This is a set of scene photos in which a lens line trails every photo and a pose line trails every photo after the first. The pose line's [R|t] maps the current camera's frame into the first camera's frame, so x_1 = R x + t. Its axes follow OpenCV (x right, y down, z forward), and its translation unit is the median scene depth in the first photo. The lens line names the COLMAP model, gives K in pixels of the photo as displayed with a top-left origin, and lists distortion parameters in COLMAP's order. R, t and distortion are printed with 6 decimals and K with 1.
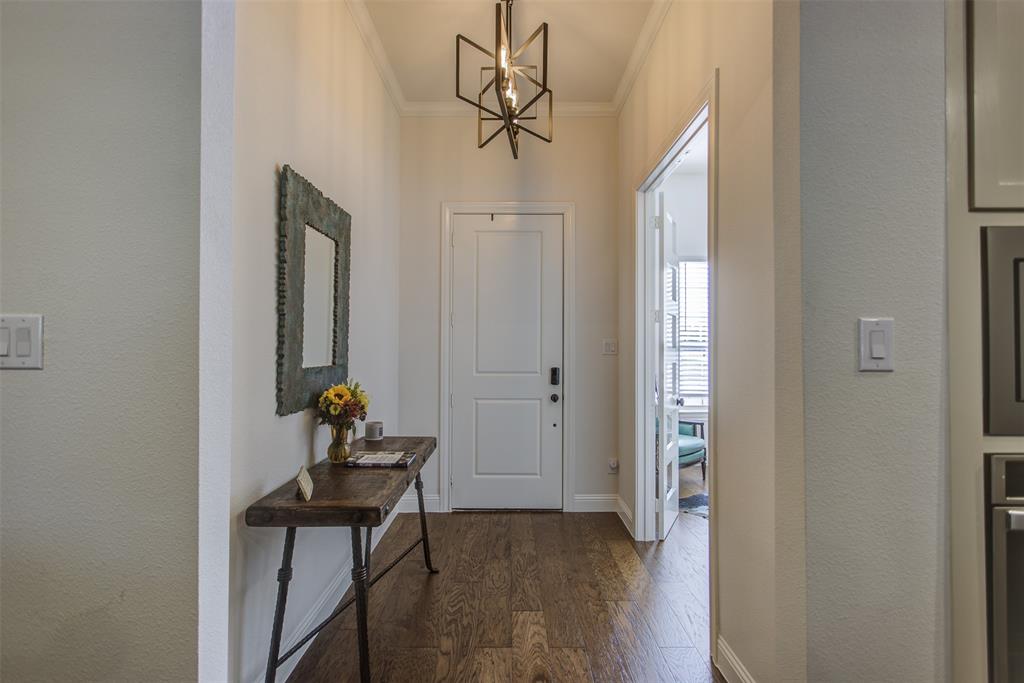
lens RADIAL K [[482.3, 0, 511.1], [0, 482.3, 343.6], [0, 0, 1]] dist [0.011500, -0.000357]
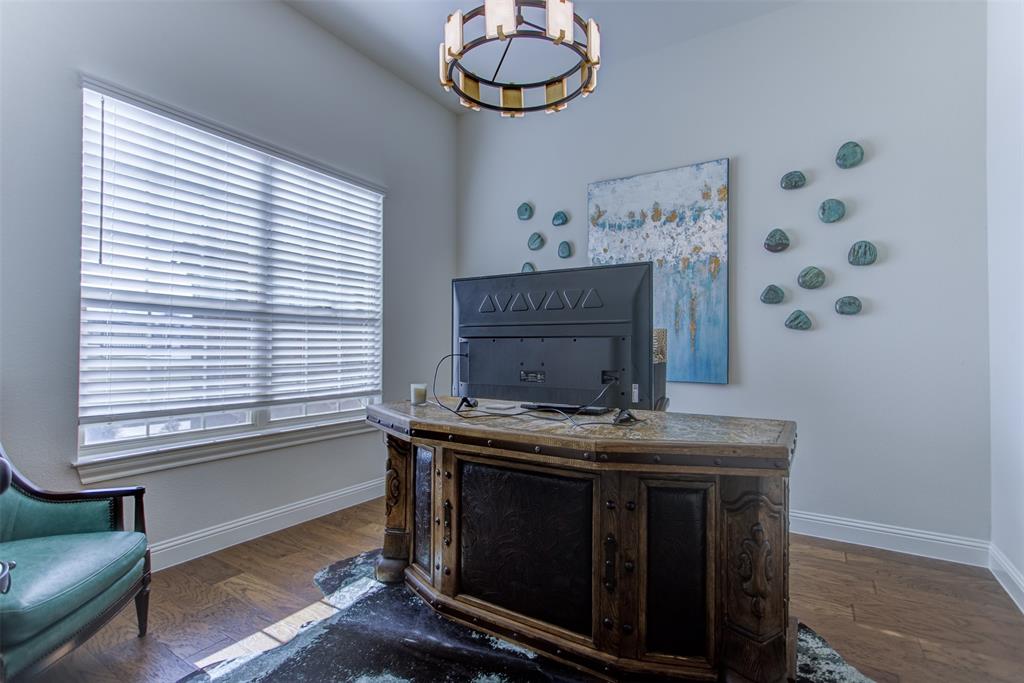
lens RADIAL K [[482.3, 0, 512.6], [0, 482.3, 343.2], [0, 0, 1]] dist [0.011500, -0.000357]
pose [[0.534003, 0.005984, 0.845462, 0.228601], [-0.012054, 0.999927, 0.000536, 0.046089], [-0.845397, -0.010478, 0.534036, 0.551426]]
